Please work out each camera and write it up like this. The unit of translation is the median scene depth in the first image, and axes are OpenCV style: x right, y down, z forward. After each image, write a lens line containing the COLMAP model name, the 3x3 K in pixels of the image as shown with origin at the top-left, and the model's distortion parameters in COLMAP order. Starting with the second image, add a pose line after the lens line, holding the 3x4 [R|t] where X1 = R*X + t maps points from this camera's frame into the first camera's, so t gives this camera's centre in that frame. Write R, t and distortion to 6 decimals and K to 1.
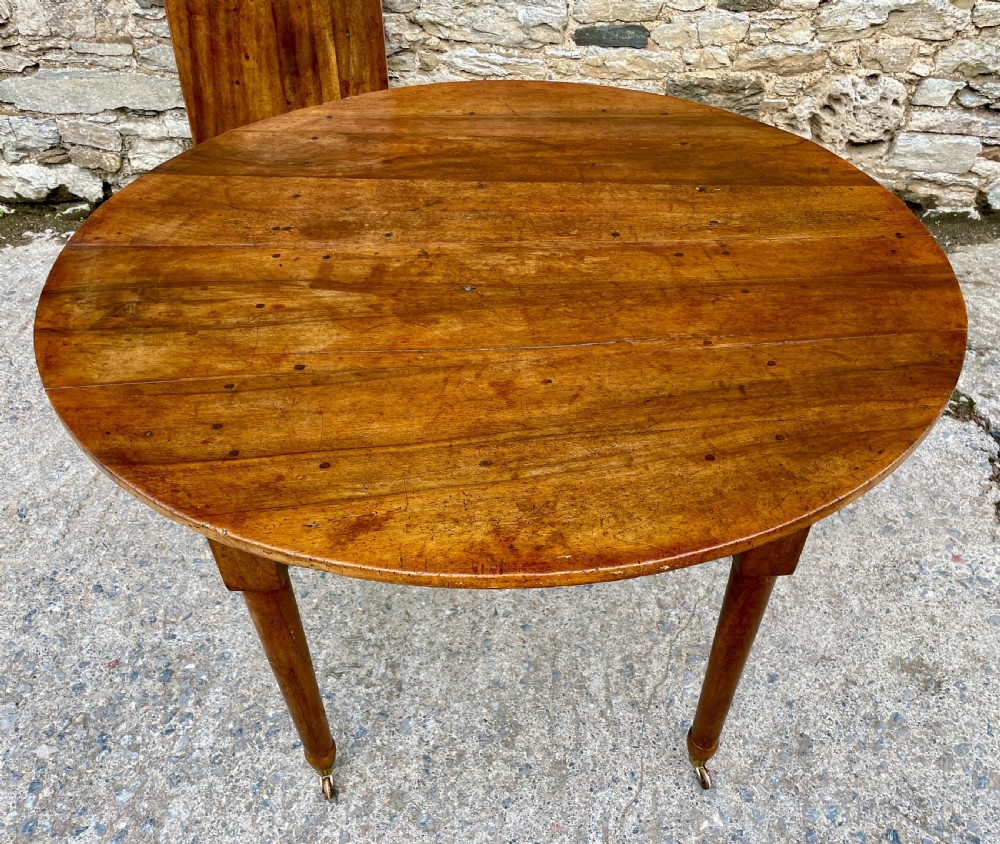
lens RADIAL K [[855.1, 0, 512.3], [0, 855.1, 425.5], [0, 0, 1]] dist [0.091305, -0.127450]
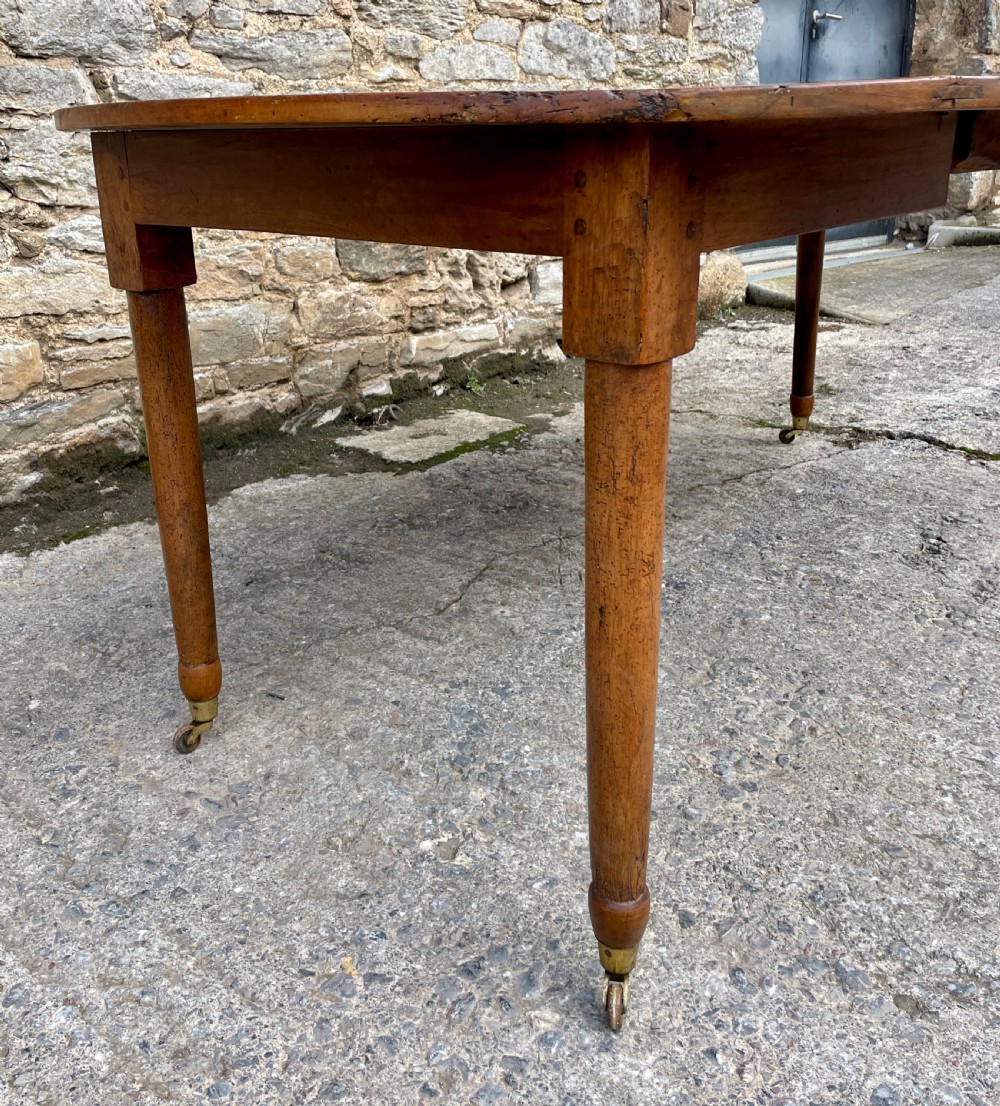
lens RADIAL K [[1105.9, 0, 460.3], [0, 1105.9, 443.6], [0, 0, 1]] dist [0.098479, -0.141252]
pose [[0.662897, -0.235423, 0.710735, -0.748549], [0.514176, 0.833172, -0.203588, 0.015442], [-0.544235, 0.500400, 0.673356, 0.586324]]
